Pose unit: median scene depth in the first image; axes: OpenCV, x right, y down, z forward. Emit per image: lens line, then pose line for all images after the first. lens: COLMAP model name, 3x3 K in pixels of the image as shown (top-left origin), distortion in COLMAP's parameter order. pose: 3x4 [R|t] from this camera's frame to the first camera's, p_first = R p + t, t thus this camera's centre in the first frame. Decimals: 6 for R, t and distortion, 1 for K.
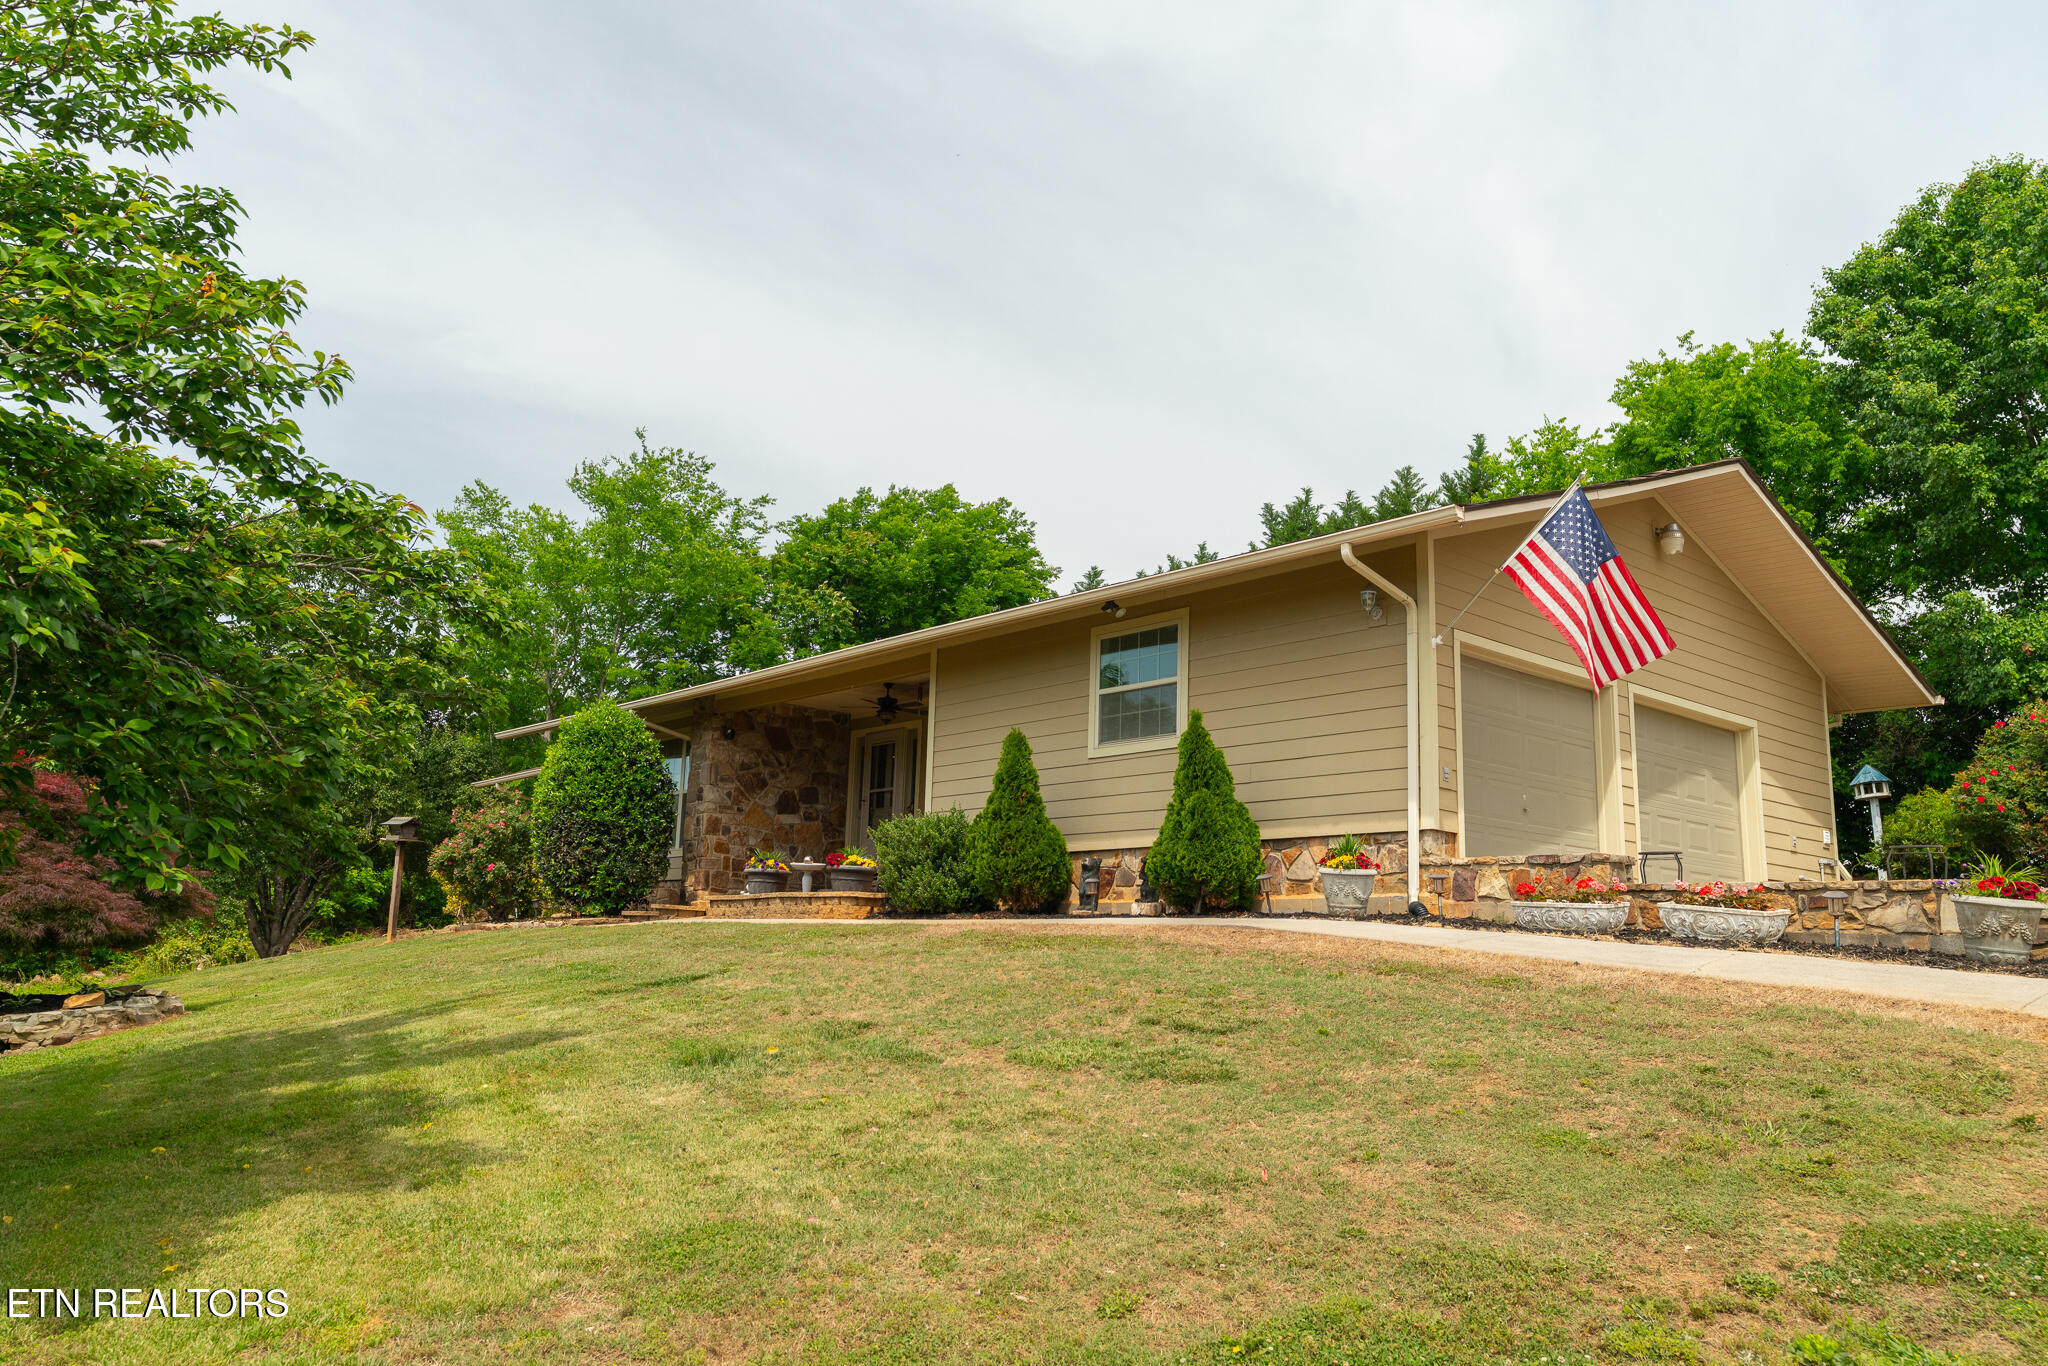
lens RADIAL K [[1531.3, 0, 1085.2], [0, 1531.3, 680.0], [0, 0, 1]] dist [0.000153, -0.000934]
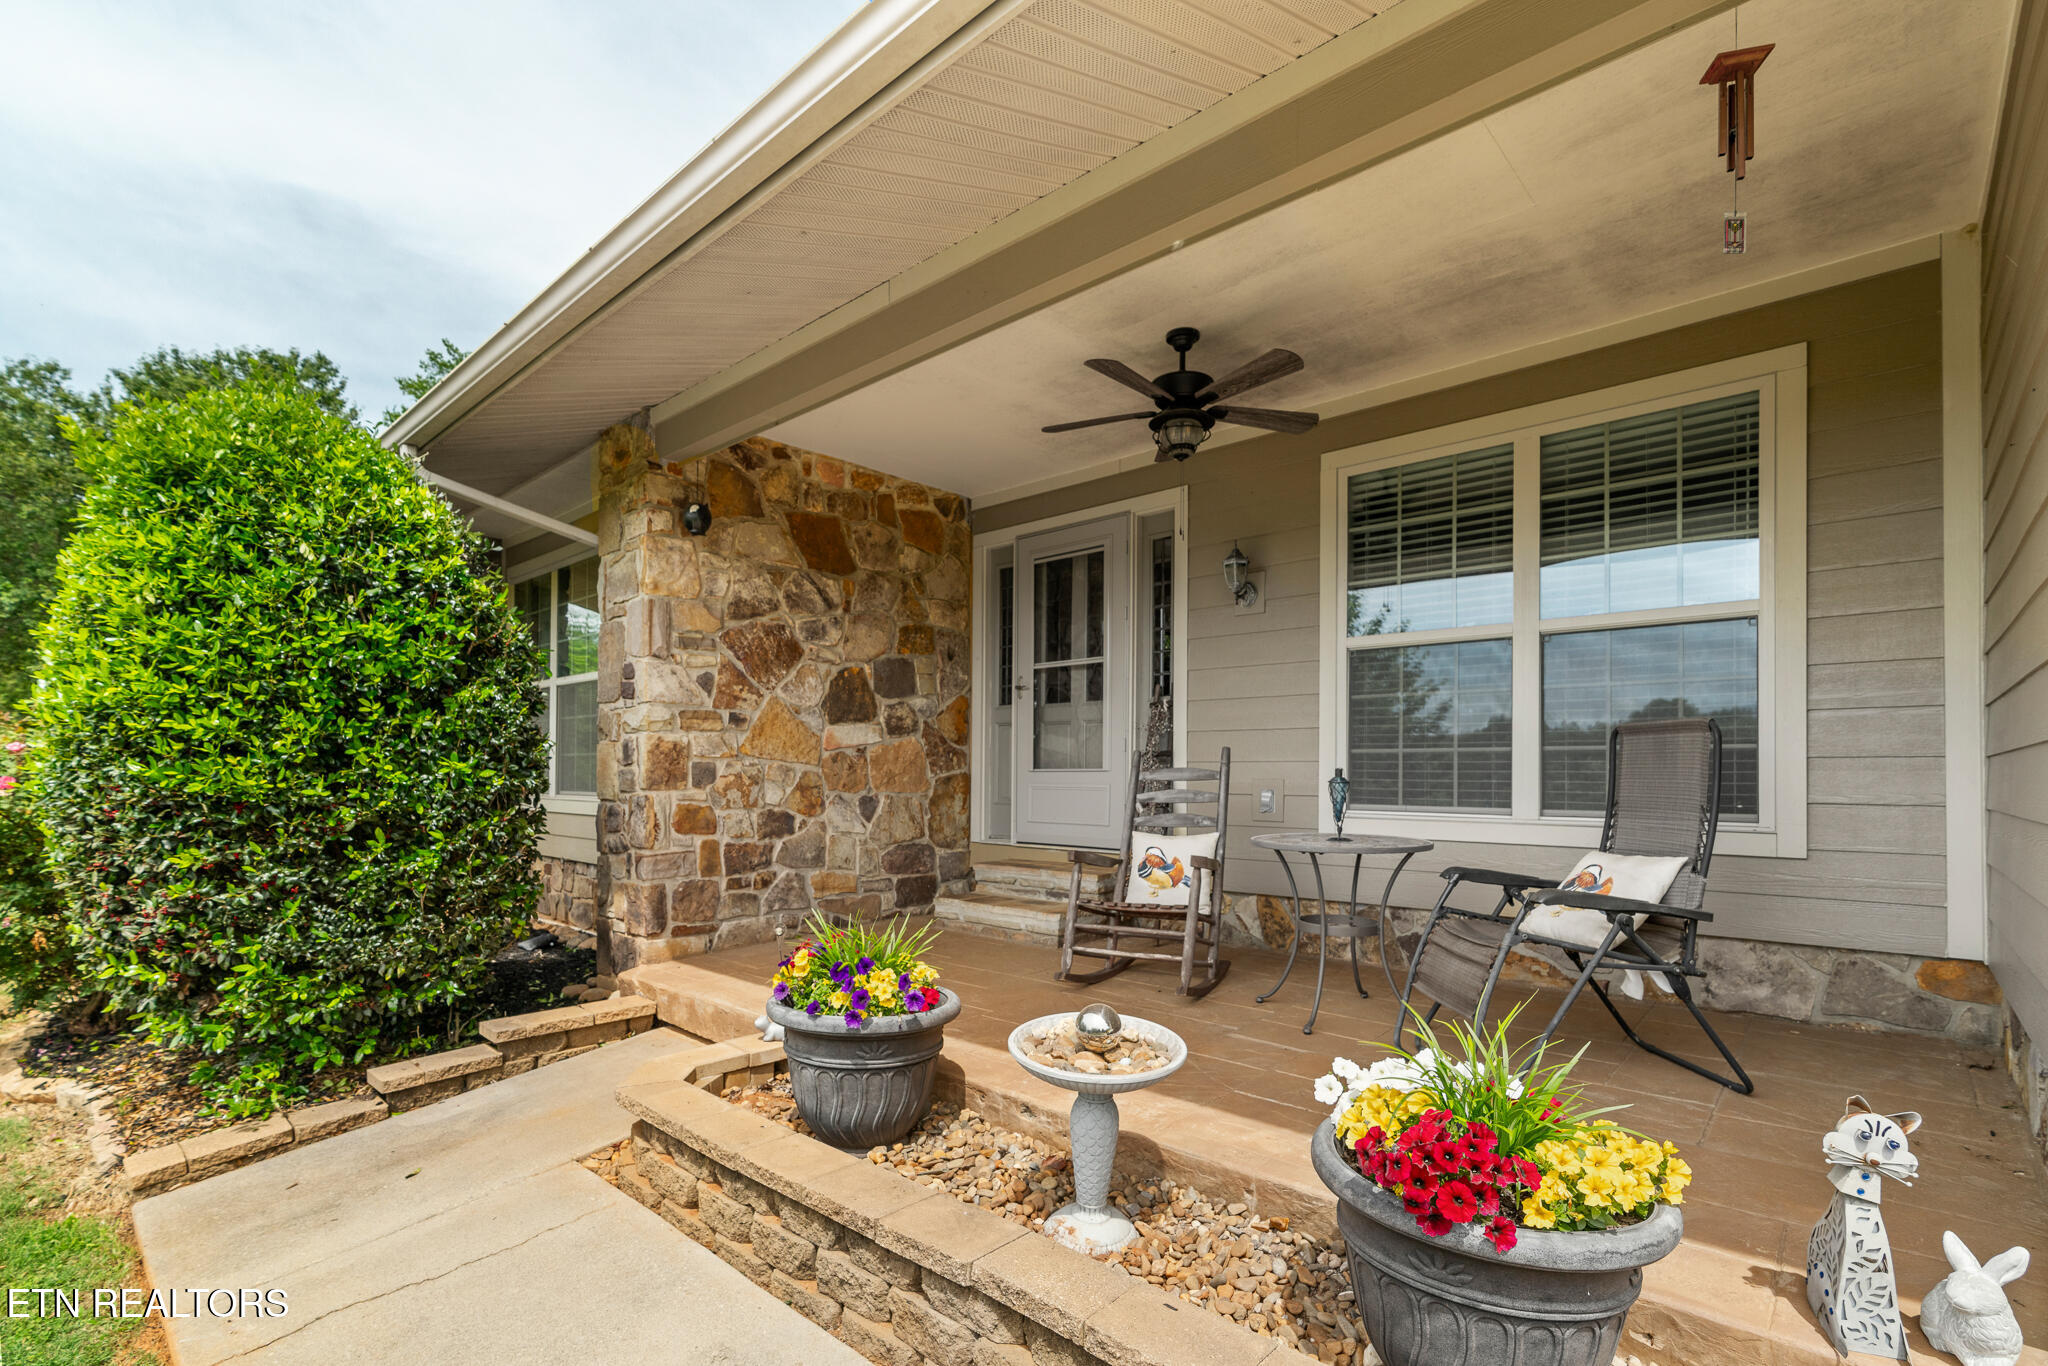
lens RADIAL K [[933.9, 0, 1018.8], [0, 933.9, 752.9], [0, 0, 1]] dist [-0.000404, 0.001100]
pose [[0.997810, -0.019804, 0.063113, -0.167606], [0.008489, 0.984579, 0.174736, 0.051569], [-0.065600, -0.173818, 0.982590, 0.753399]]
